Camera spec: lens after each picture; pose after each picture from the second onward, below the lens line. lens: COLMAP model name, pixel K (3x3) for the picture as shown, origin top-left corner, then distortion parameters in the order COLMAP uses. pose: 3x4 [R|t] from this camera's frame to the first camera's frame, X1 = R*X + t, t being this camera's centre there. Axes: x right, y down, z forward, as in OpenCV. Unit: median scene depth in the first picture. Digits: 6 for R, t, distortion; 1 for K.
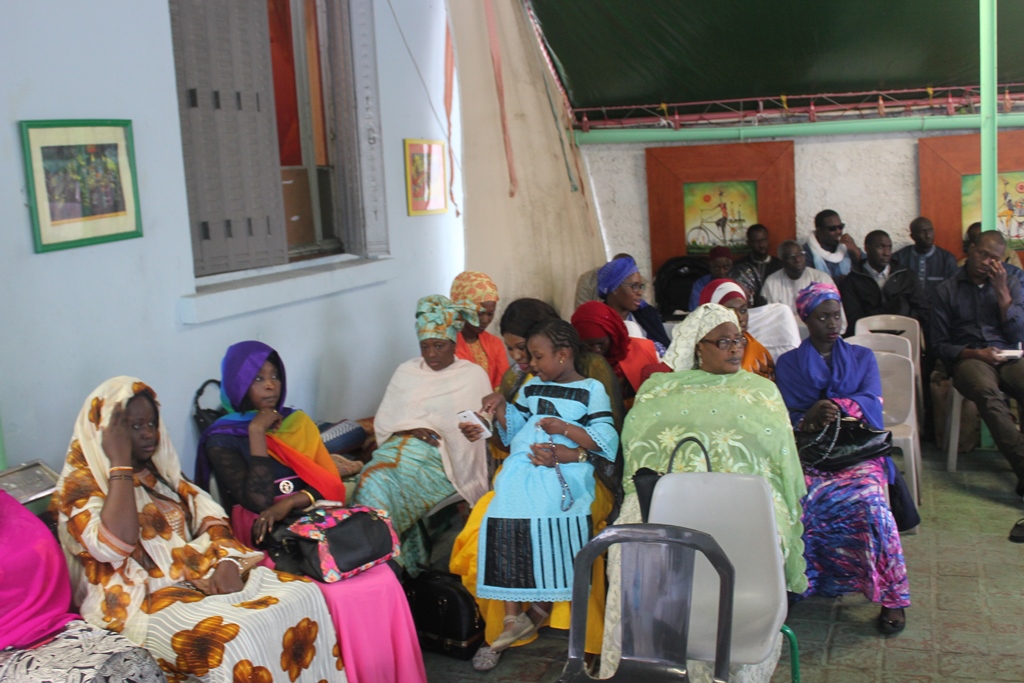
lens RADIAL K [[1064.6, 0, 514.4], [0, 1064.6, 326.9], [0, 0, 1]] dist [-0.077201, 0.027355]
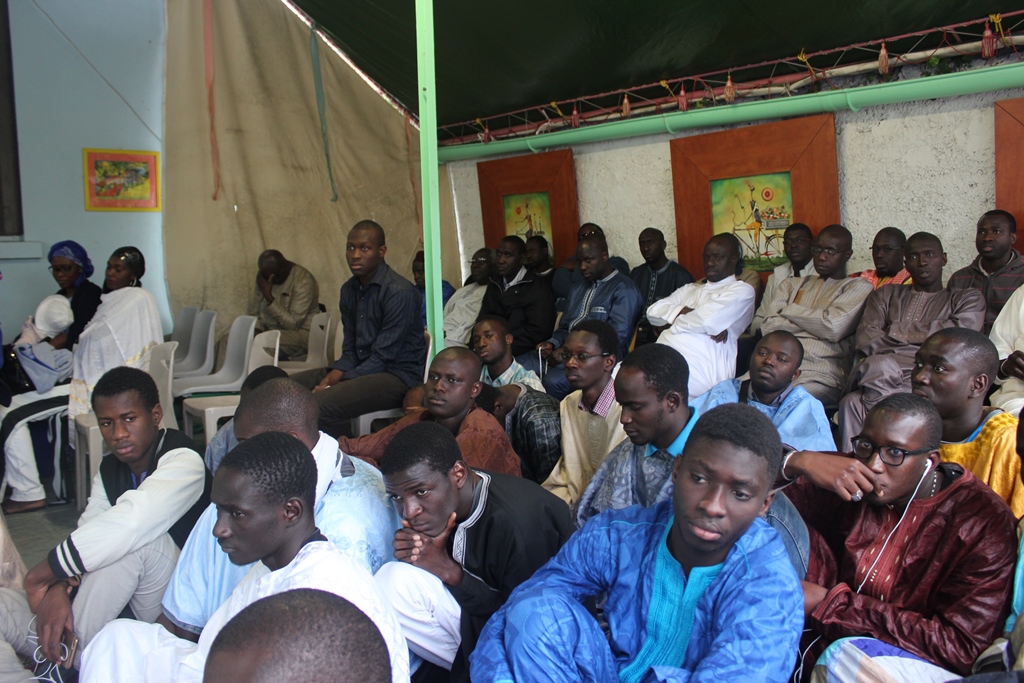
lens RADIAL K [[850.8, 0, 512.0], [0, 850.8, 341.5], [0, 0, 1]] dist [-0.166513, 0.148755]
pose [[0.863322, 0.086455, -0.497194, 0.618078], [-0.092095, 0.995662, 0.013218, -0.008299], [0.496180, 0.034377, 0.867539, 0.322372]]
